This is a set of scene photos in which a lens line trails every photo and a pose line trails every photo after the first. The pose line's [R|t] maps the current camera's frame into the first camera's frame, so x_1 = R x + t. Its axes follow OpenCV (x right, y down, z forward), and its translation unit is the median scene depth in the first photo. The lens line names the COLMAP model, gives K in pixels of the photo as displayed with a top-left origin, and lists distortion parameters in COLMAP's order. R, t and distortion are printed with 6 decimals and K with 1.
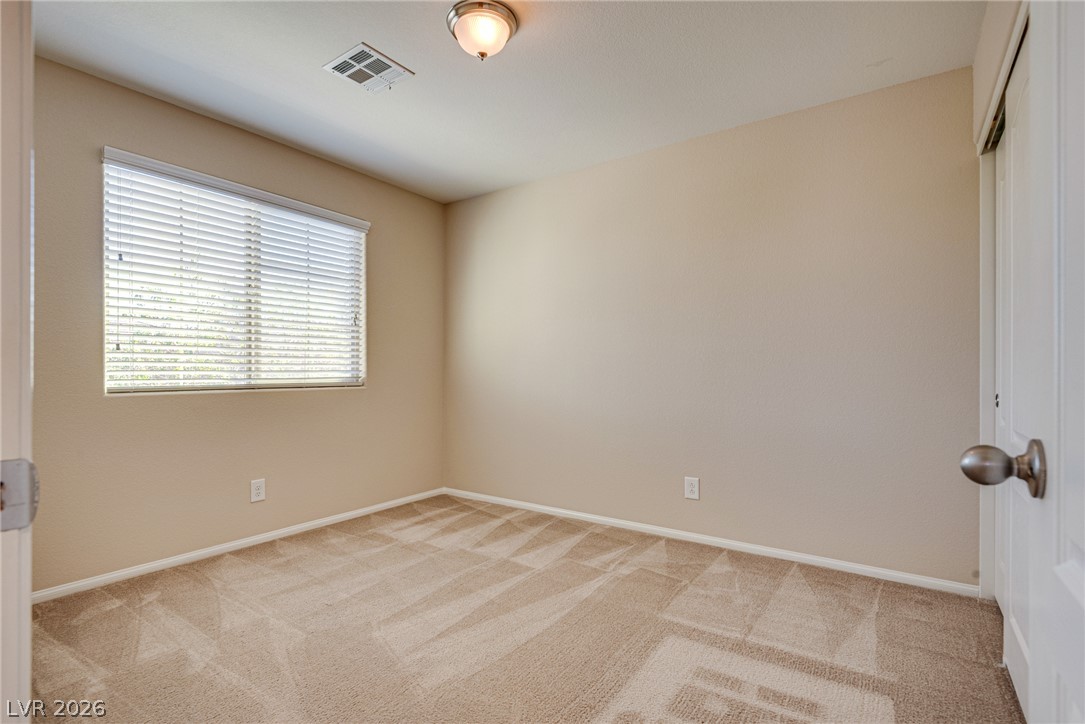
lens RADIAL K [[495.9, 0, 536.0], [0, 495.9, 365.1], [0, 0, 1]] dist [0.028143, -0.014669]
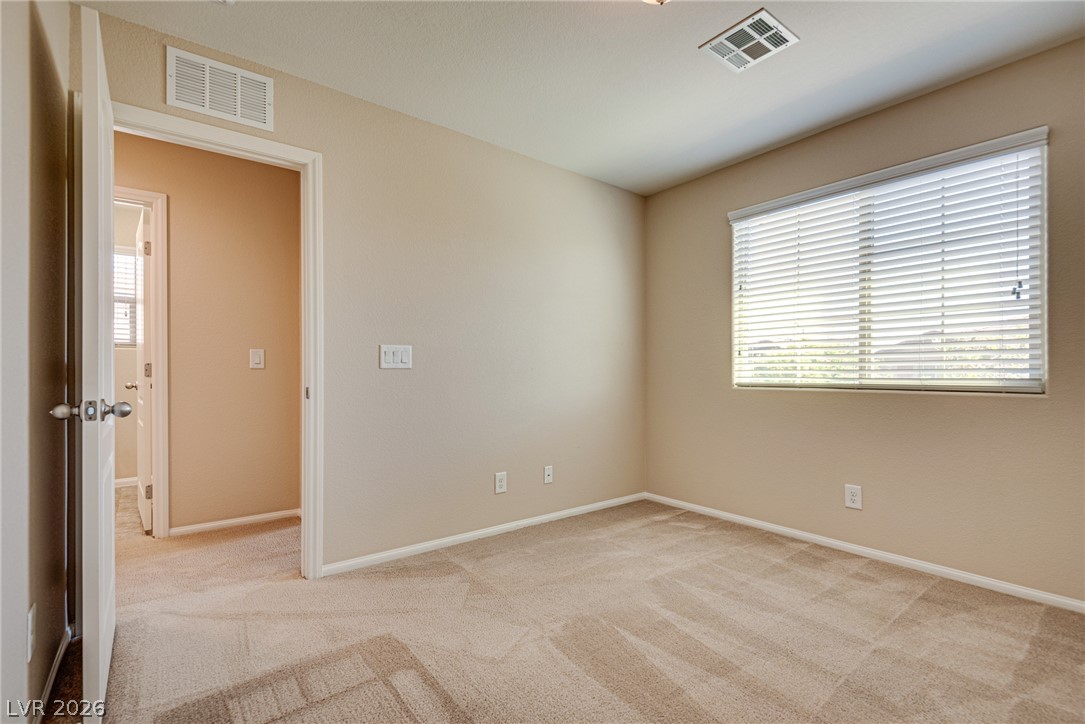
lens RADIAL K [[495.9, 0, 536.0], [0, 495.9, 365.1], [0, 0, 1]] dist [0.028143, -0.014669]
pose [[-0.279603, -0.008602, -0.960077, 0.632051], [0.018009, 0.999737, -0.014202, 0.005783], [0.959947, -0.021261, -0.279374, 0.841335]]
